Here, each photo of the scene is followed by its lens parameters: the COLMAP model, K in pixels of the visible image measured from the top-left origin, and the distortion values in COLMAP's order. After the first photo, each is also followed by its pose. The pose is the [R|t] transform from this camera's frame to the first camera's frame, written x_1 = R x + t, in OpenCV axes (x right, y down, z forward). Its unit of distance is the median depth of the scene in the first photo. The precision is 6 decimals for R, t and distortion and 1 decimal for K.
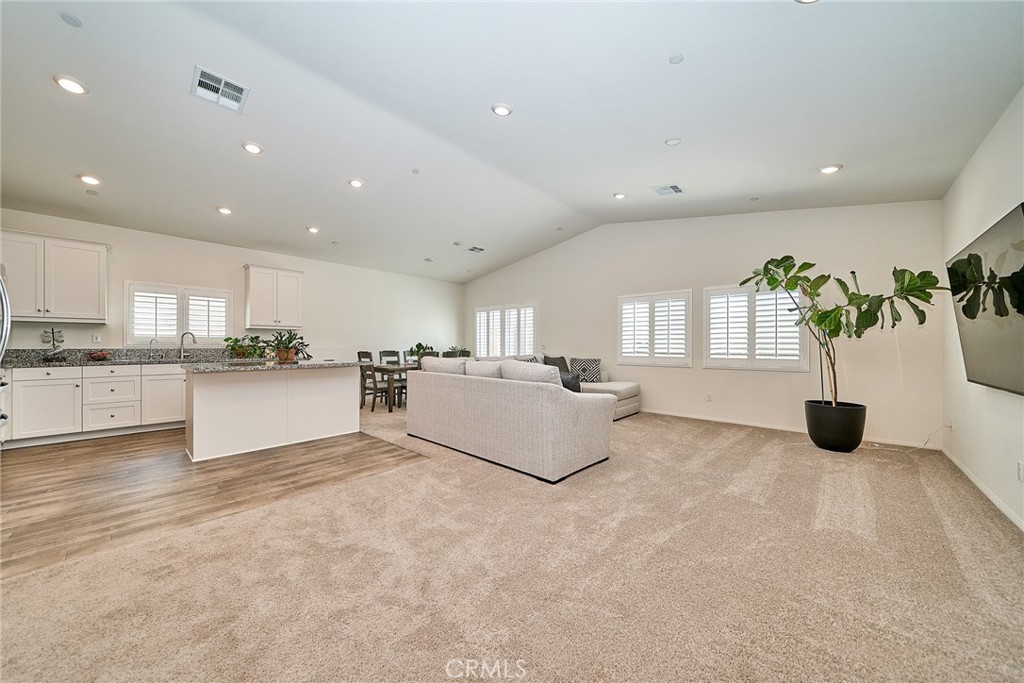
lens RADIAL K [[350.5, 0, 499.7], [0, 350.5, 354.9], [0, 0, 1]] dist [0.000373, -0.001004]
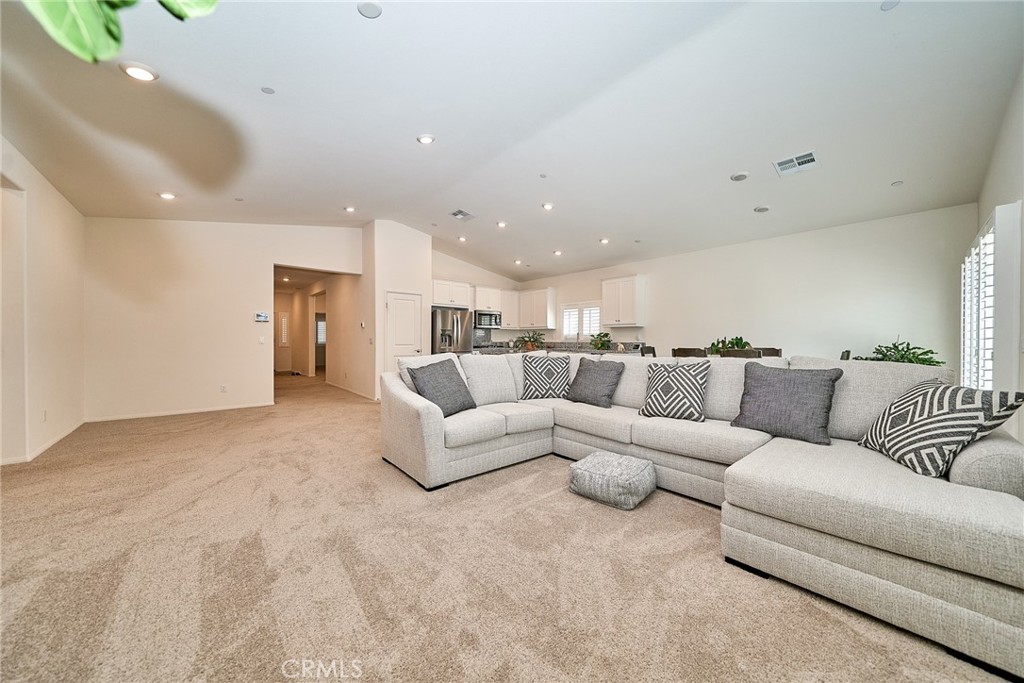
lens RADIAL K [[350.5, 0, 496.8], [0, 350.5, 345.1], [0, 0, 1]] dist [0.000373, -0.001004]
pose [[-0.116746, 0.012160, -0.993087, 0.711653], [-0.028362, 0.999476, 0.015573, -0.020304], [0.992757, 0.029984, -0.116340, 0.840145]]
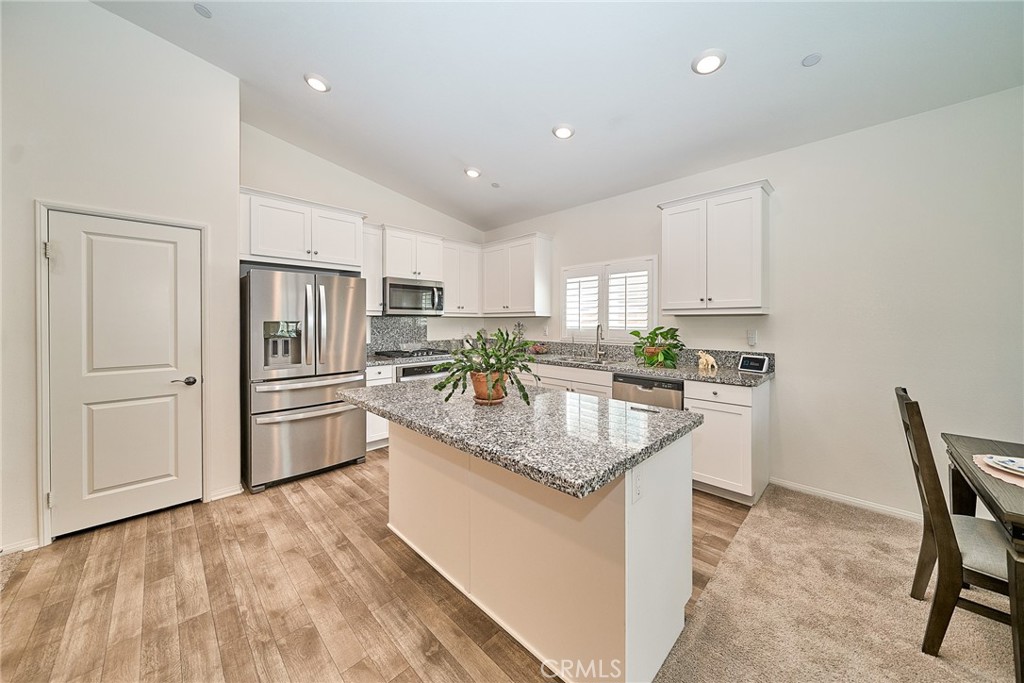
lens RADIAL K [[350.5, 0, 509.8], [0, 350.5, 328.6], [0, 0, 1]] dist [0.000373, -0.001004]
pose [[-0.025080, 0.016548, -0.999548, -0.143715], [-0.025506, 0.999527, 0.017188, -0.062714], [0.999360, 0.025926, -0.024646, 0.844087]]
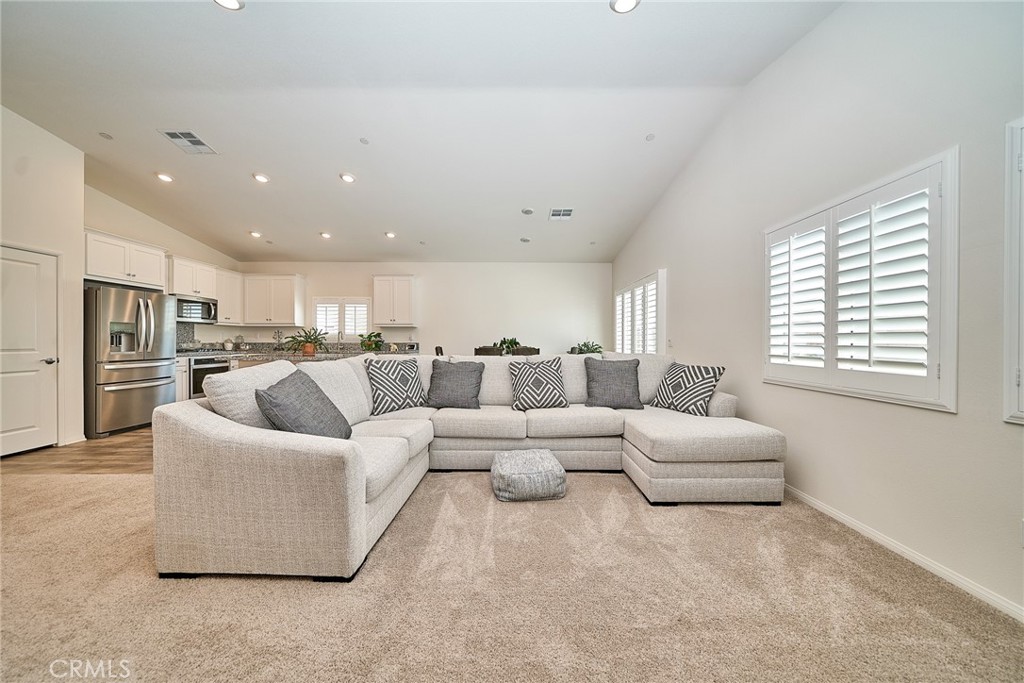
lens RADIAL K [[350.5, 0, 511.2], [0, 350.5, 342.3], [0, 0, 1]] dist [0.000373, -0.001004]
pose [[0.682775, 0.002117, -0.730625, 0.554181], [-0.020029, 0.999674, -0.015820, -0.012765], [0.730354, 0.025435, 0.682595, 0.572224]]
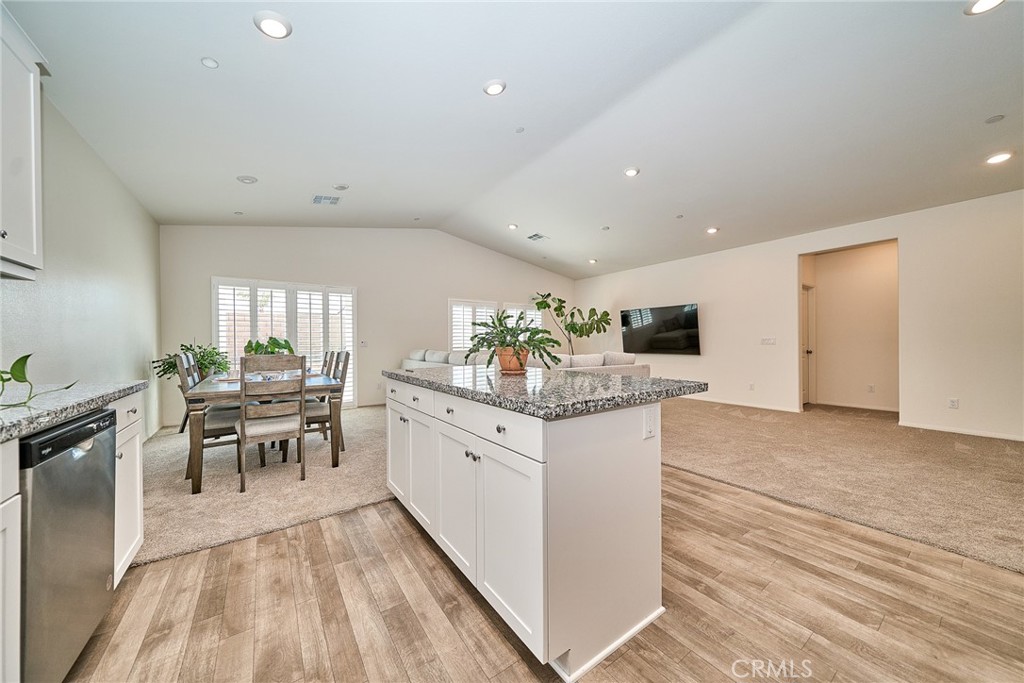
lens RADIAL K [[350.5, 0, 507.4], [0, 350.5, 344.4], [0, 0, 1]] dist [0.000373, -0.001004]
pose [[0.195638, -0.006218, 0.980656, -0.898338], [0.032316, 0.999478, -0.000110, -0.015600], [-0.980144, 0.031712, 0.195737, 0.742218]]
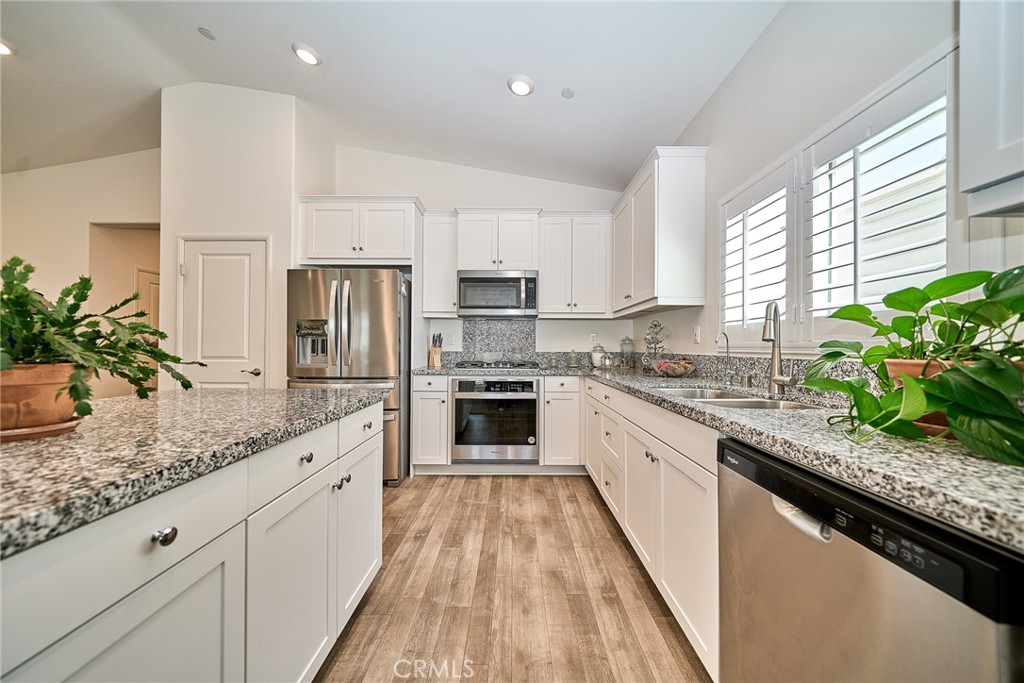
lens RADIAL K [[350.5, 0, 506.2], [0, 350.5, 346.6], [0, 0, 1]] dist [0.000373, -0.001004]
pose [[-0.732135, -0.010475, -0.681079, -0.545685], [-0.024743, 0.999631, 0.011222, -0.025721], [0.680710, 0.025068, -0.732124, 1.086380]]
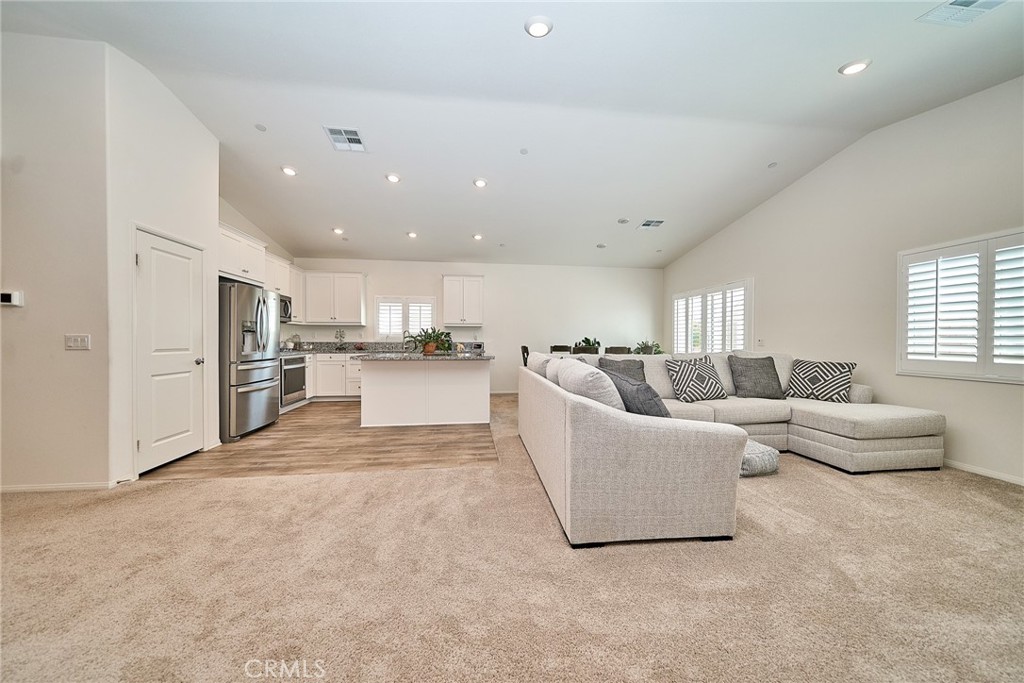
lens RADIAL K [[350.5, 0, 509.0], [0, 350.5, 345.1], [0, 0, 1]] dist [0.000373, -0.001004]
pose [[0.767412, 0.009360, -0.641086, 0.277395], [-0.019081, 0.999784, -0.008245, -0.004134], [0.640870, 0.018560, 0.767425, 0.227909]]
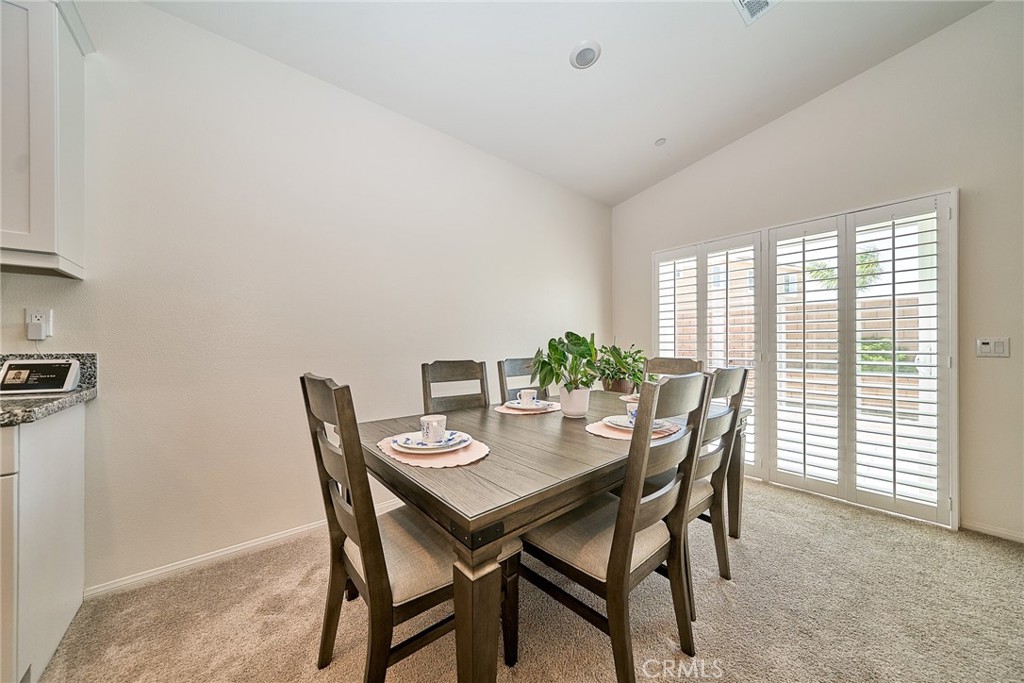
lens RADIAL K [[350.5, 0, 516.8], [0, 350.5, 339.1], [0, 0, 1]] dist [0.000373, -0.001004]
pose [[0.994368, -0.002859, -0.105943, -0.323681], [-0.001590, 0.999121, -0.041895, -0.024717], [0.105970, 0.041828, 0.993489, 0.994534]]
